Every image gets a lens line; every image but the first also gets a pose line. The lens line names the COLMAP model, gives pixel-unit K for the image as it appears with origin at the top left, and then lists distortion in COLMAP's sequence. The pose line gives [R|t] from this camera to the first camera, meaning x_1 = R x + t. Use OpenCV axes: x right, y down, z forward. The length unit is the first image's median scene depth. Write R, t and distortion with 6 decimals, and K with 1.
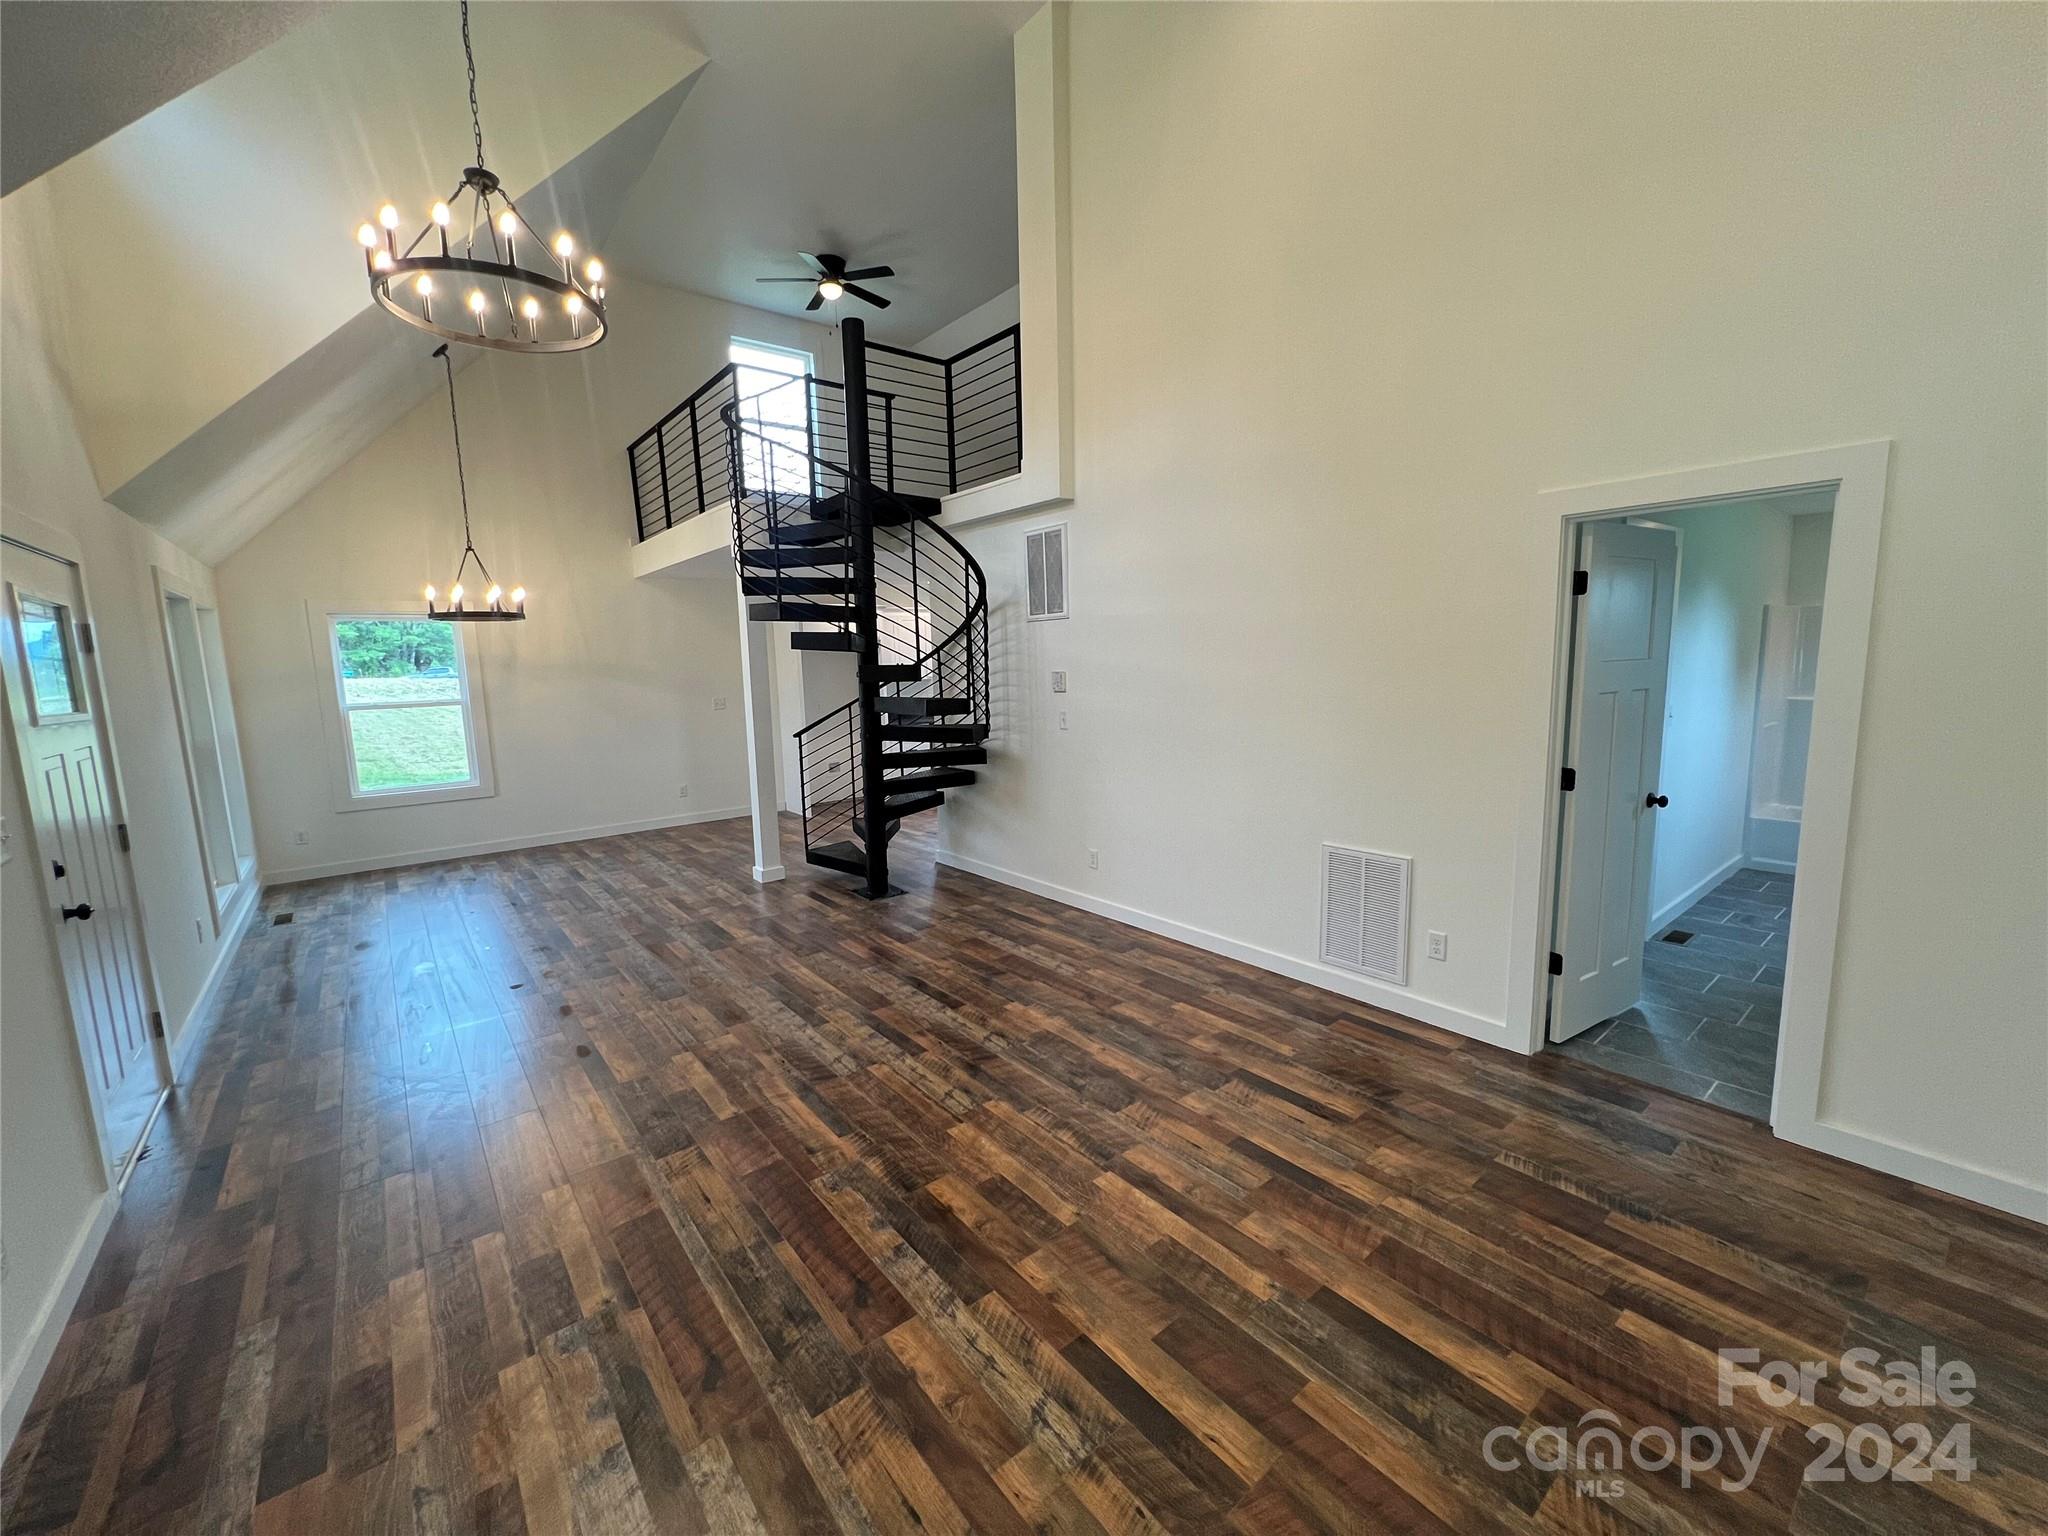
lens RADIAL K [[821.8, 0, 1021.2], [0, 821.8, 764.8], [0, 0, 1]] dist [-0.000785, 0.000581]
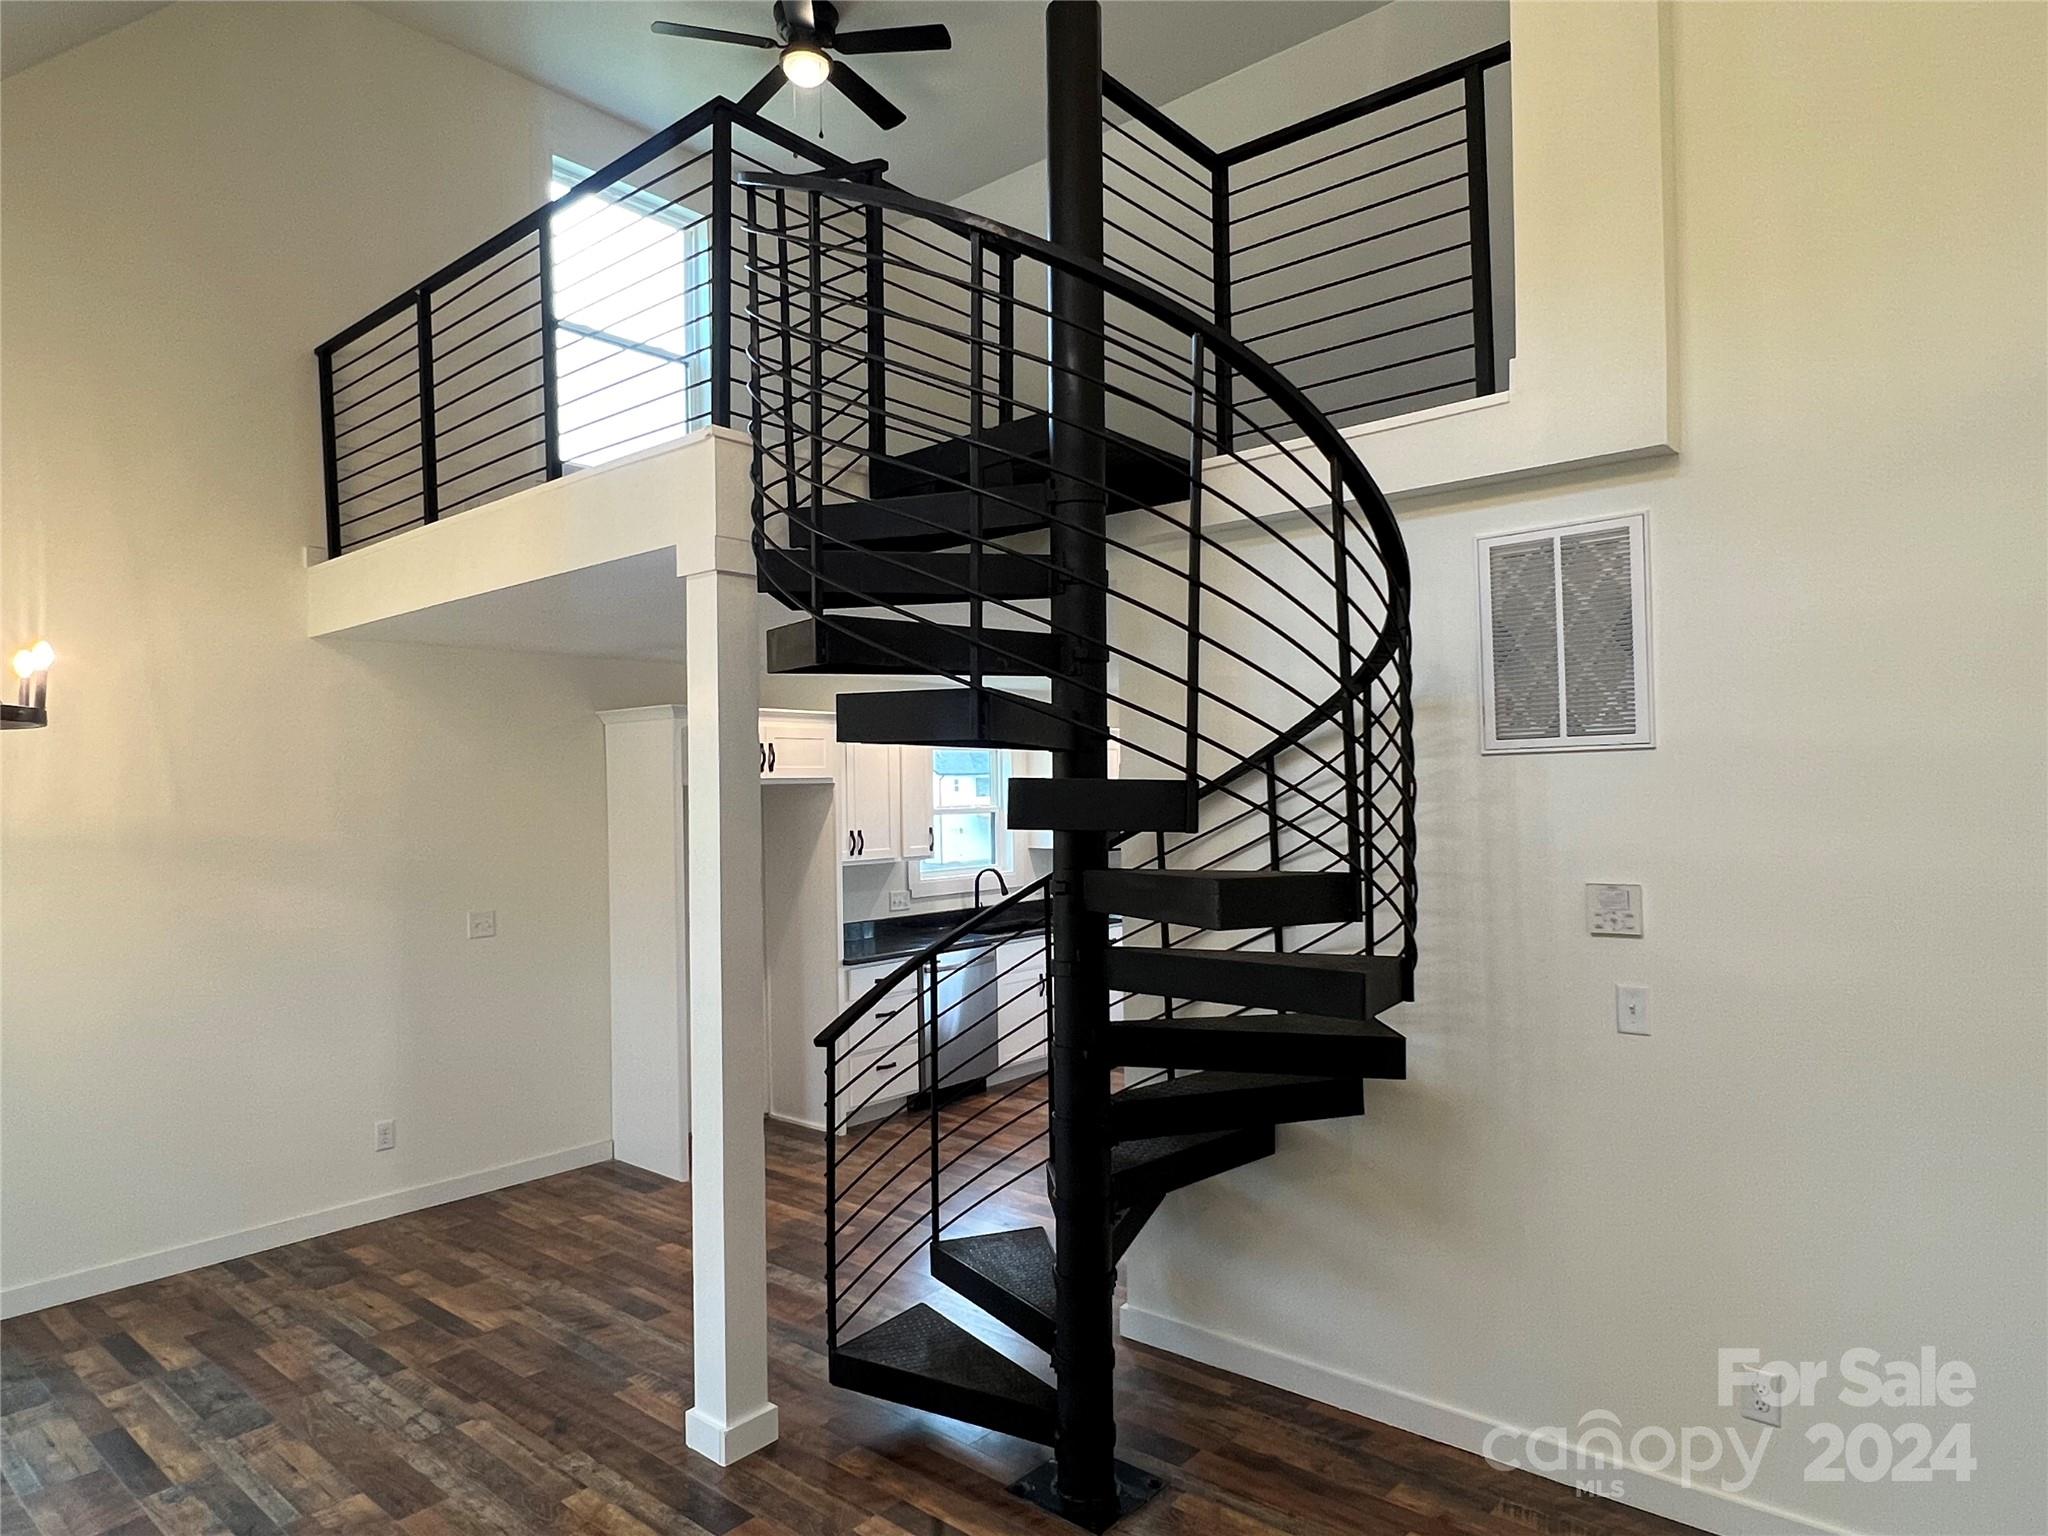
lens RADIAL K [[1241.9, 0, 1010.8], [0, 1241.9, 769.9], [0, 0, 1]] dist [-0.006395, 0.003162]
pose [[0.983400, 0.012884, 0.180992, -0.377944], [0.015280, 0.988052, -0.153362, -0.090091], [-0.180805, 0.153582, 0.971454, 0.526902]]
